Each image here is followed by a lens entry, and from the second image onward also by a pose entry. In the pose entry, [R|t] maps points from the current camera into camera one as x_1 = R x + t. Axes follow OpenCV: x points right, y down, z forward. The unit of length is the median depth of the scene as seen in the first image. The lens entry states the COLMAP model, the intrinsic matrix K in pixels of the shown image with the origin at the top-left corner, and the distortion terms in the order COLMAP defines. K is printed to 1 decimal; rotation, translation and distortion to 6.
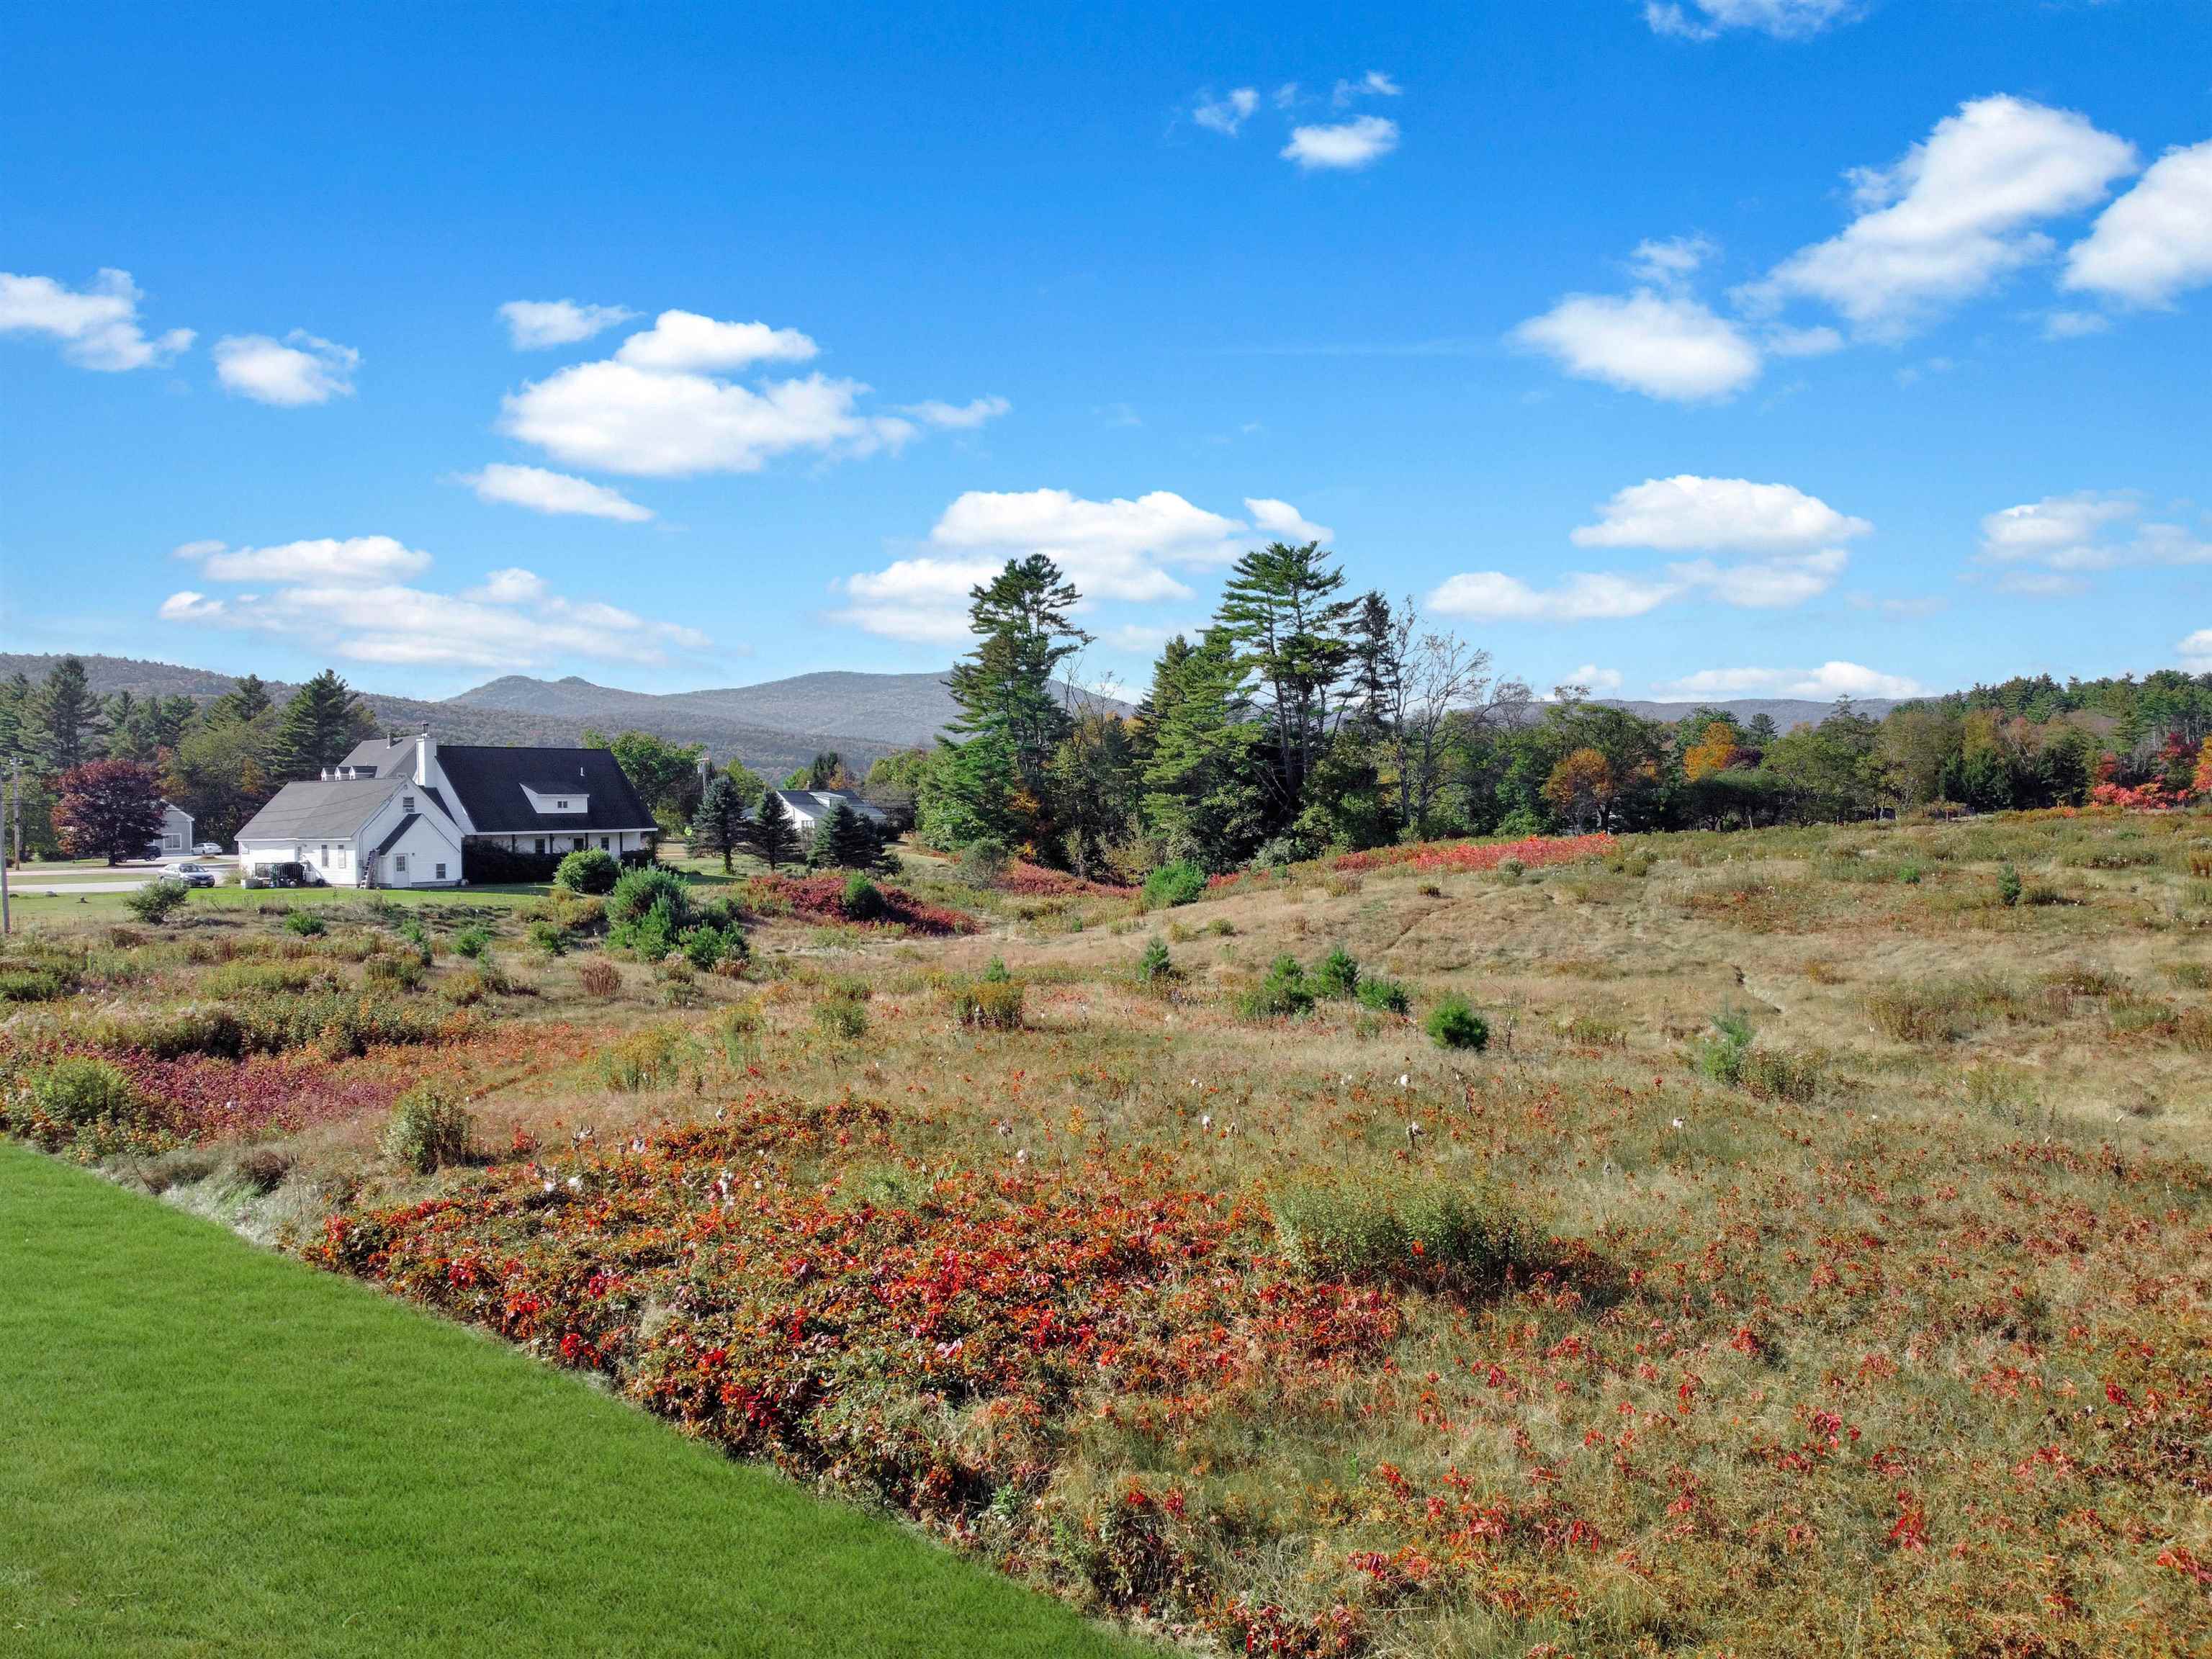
lens RADIAL K [[1658.0, 0, 1106.0], [0, 1658.0, 829.5], [0, 0, 1]] dist [0.001393, -0.017826]
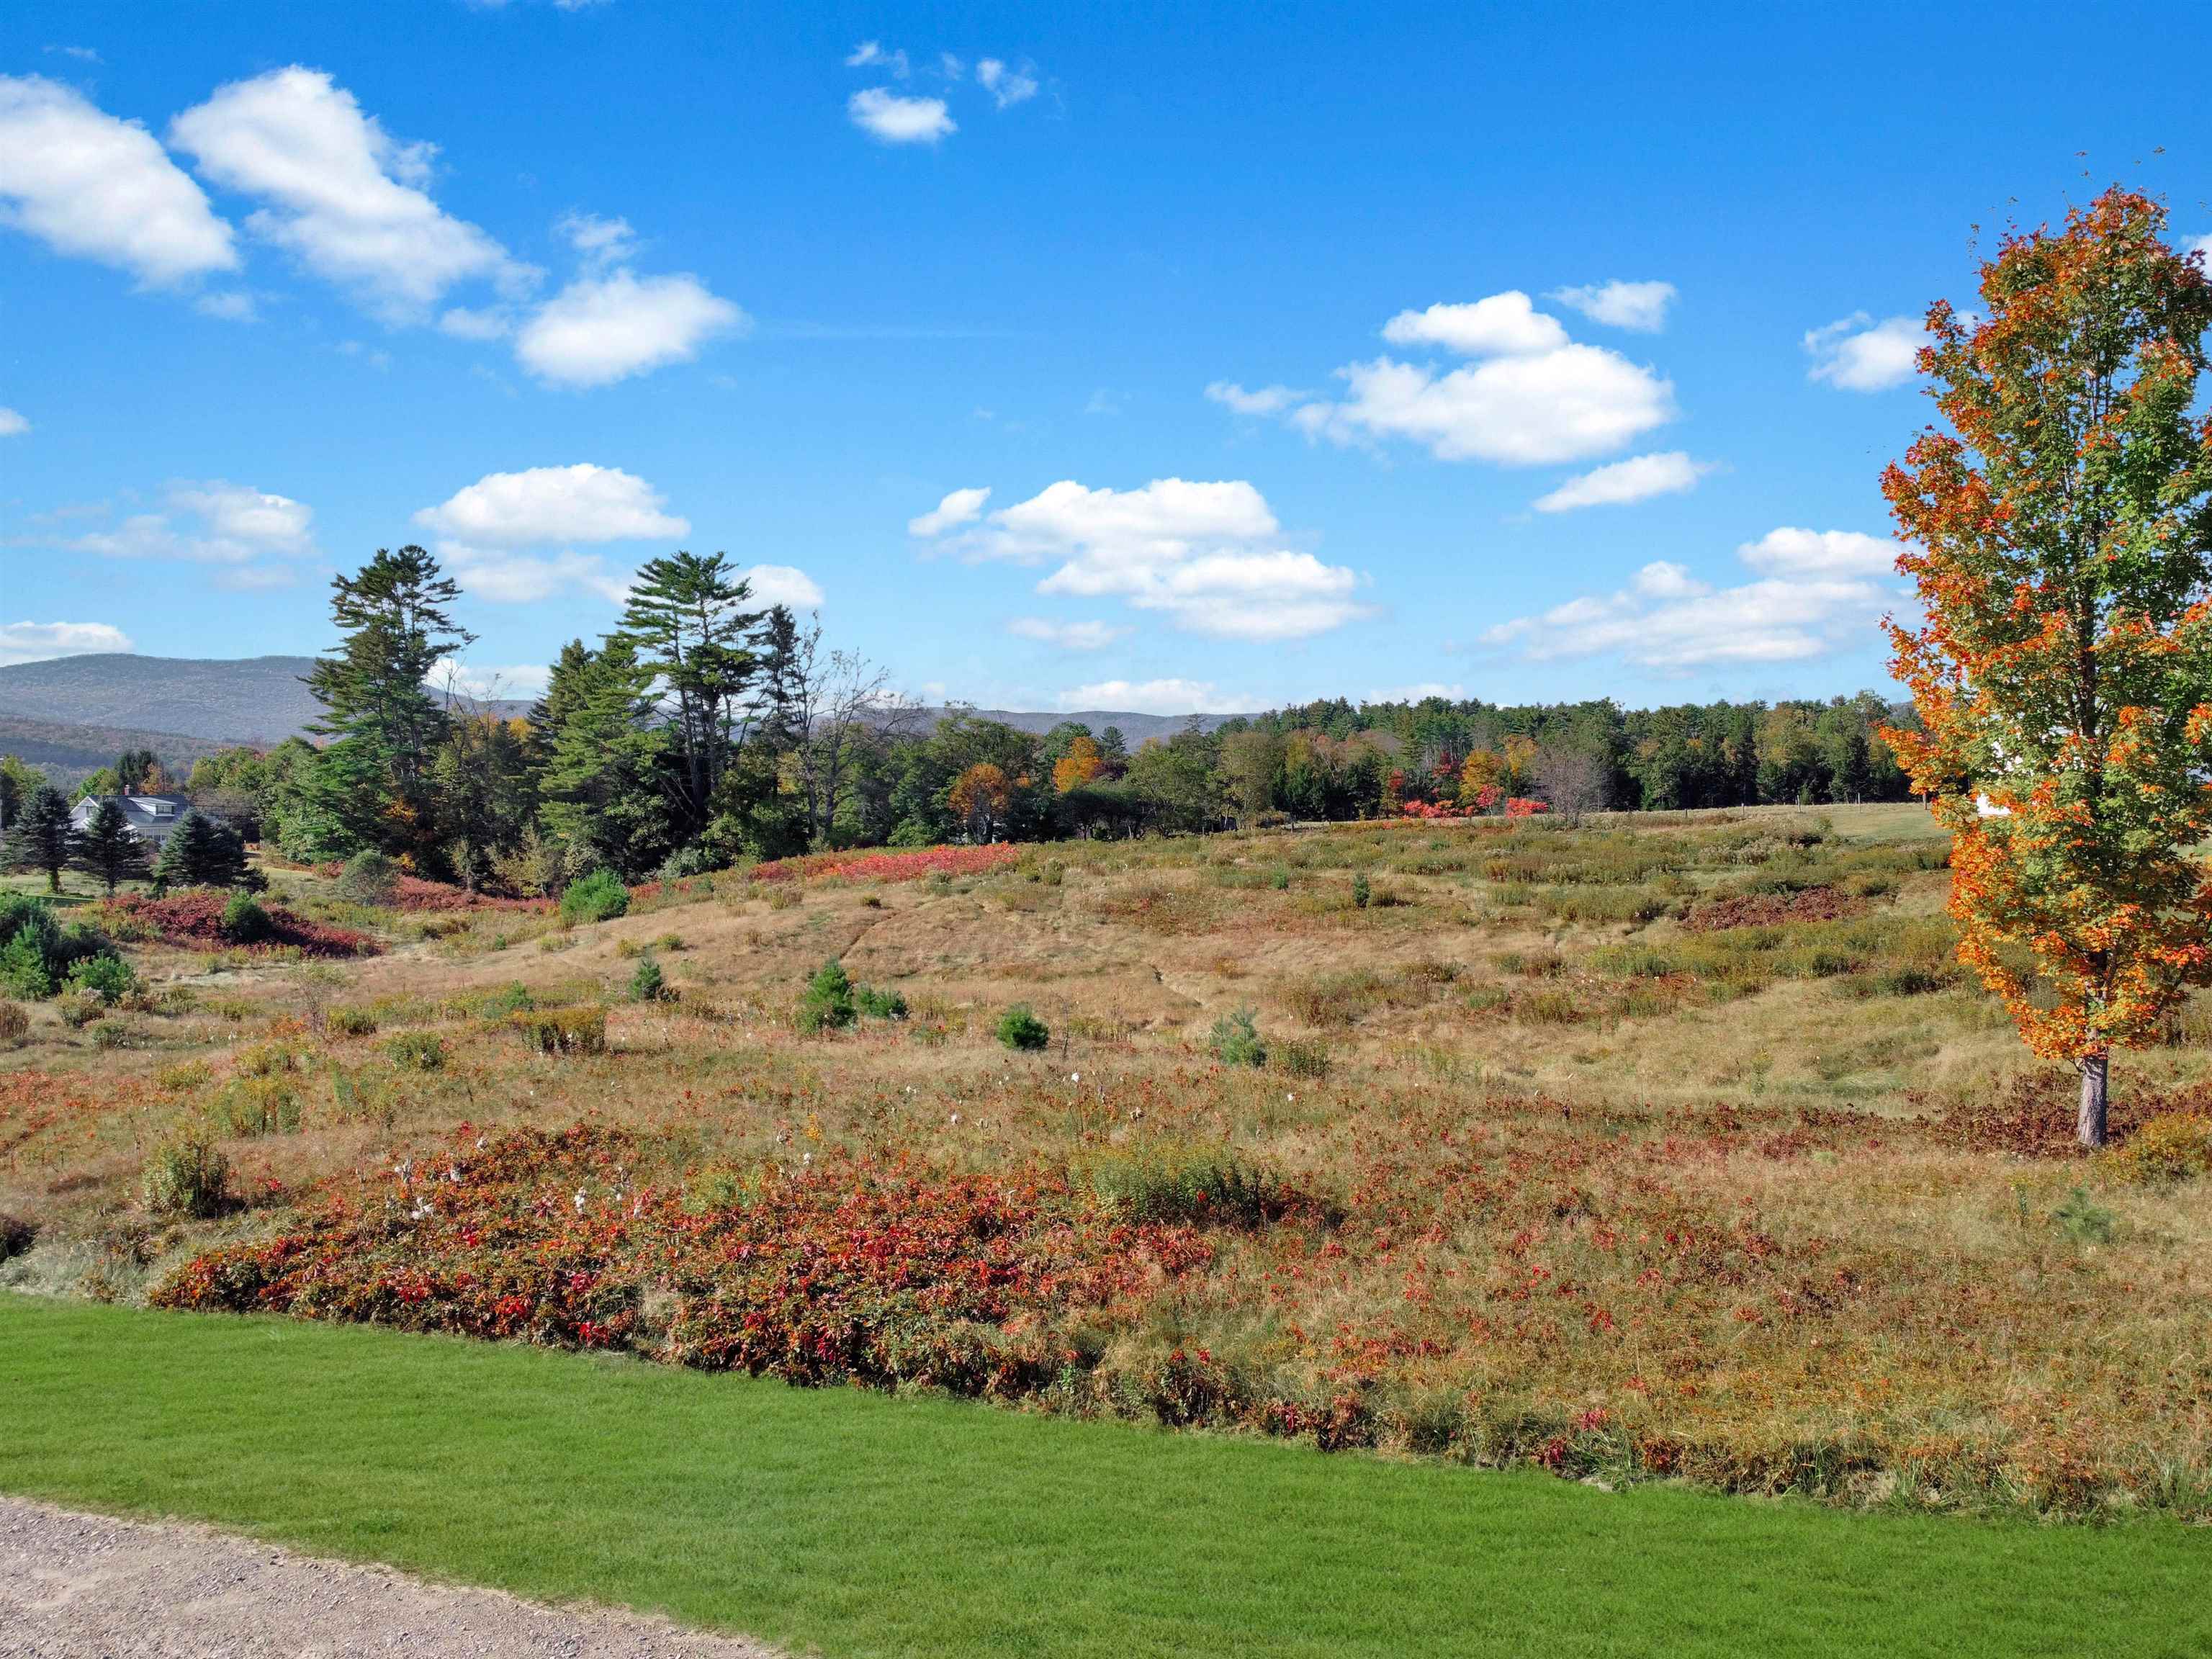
lens RADIAL K [[1657.0, 0, 1106.0], [0, 1657.0, 829.5], [0, 0, 1]] dist [0.005214, -0.010765]
pose [[0.929766, -0.001363, 0.368149, -0.033227], [0.002204, 0.999996, -0.001865, -0.004235], [-0.368145, 0.002545, 0.929765, -0.021518]]
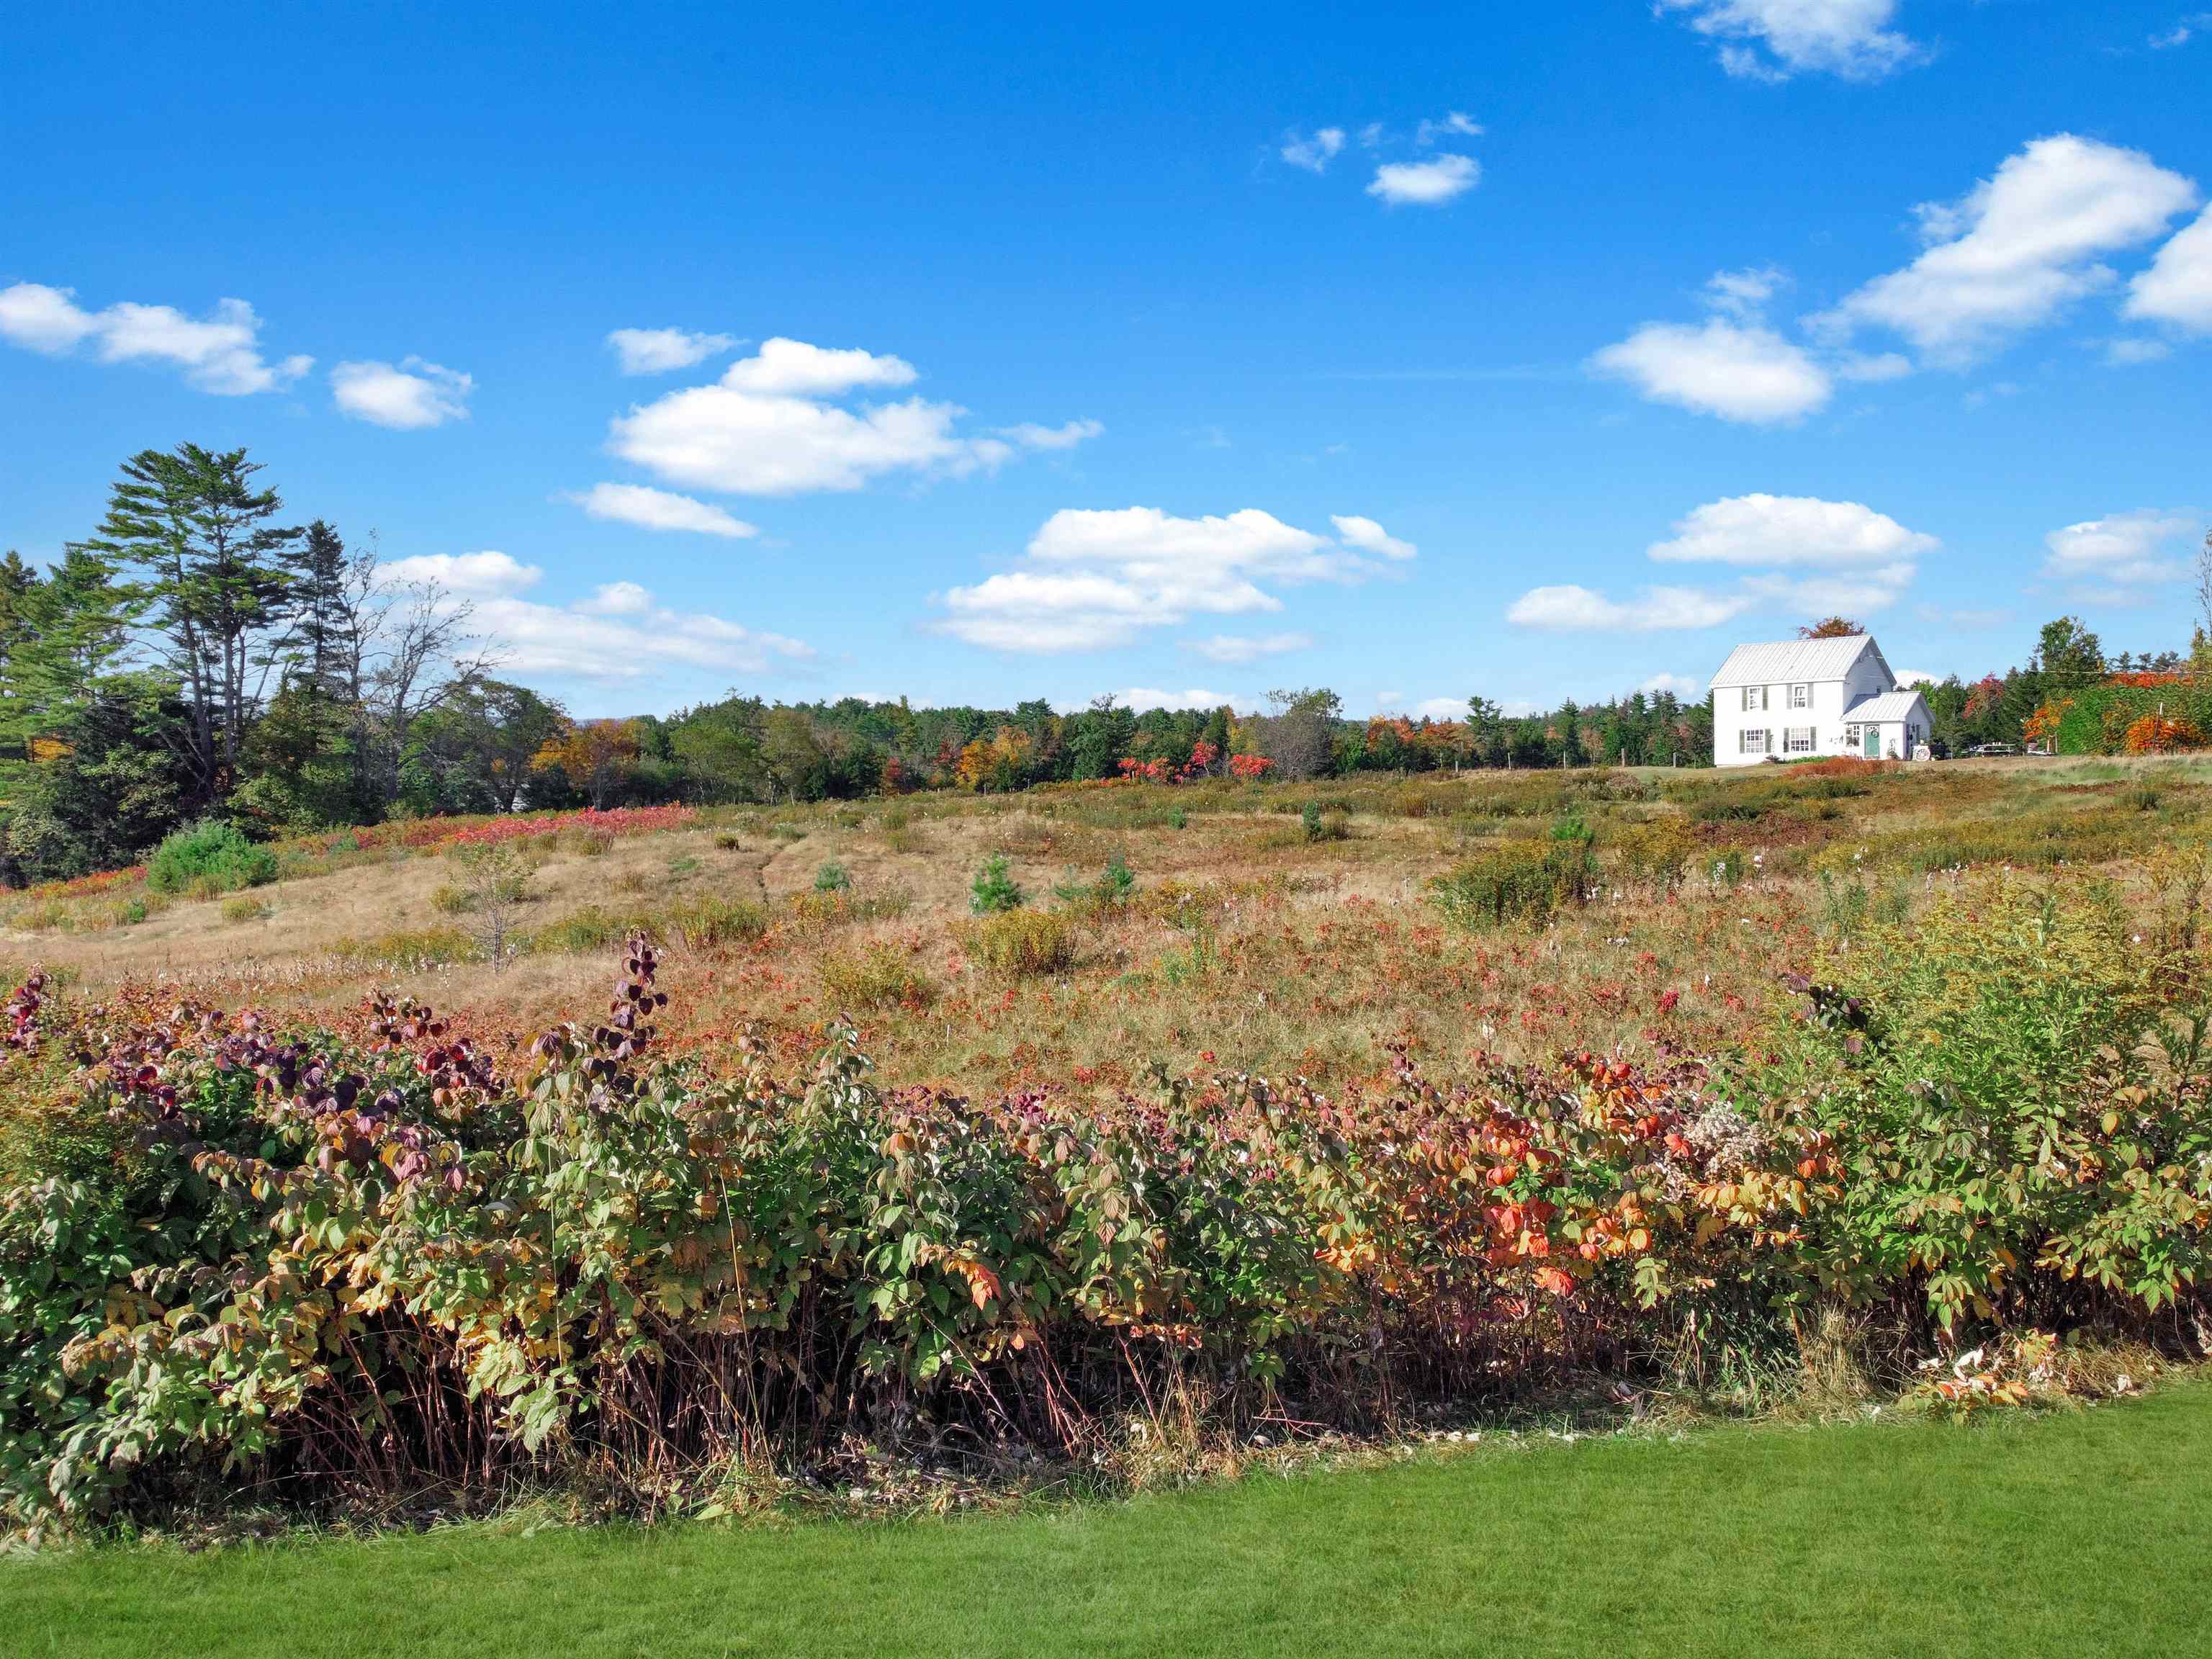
lens RADIAL K [[1657.0, 0, 1106.0], [0, 1657.0, 829.5], [0, 0, 1]] dist [0.005214, -0.010765]
pose [[0.728646, -0.001993, 0.684887, -0.146125], [0.007666, 0.999957, -0.005246, 0.021824], [-0.684847, 0.009073, 0.728630, 0.161712]]
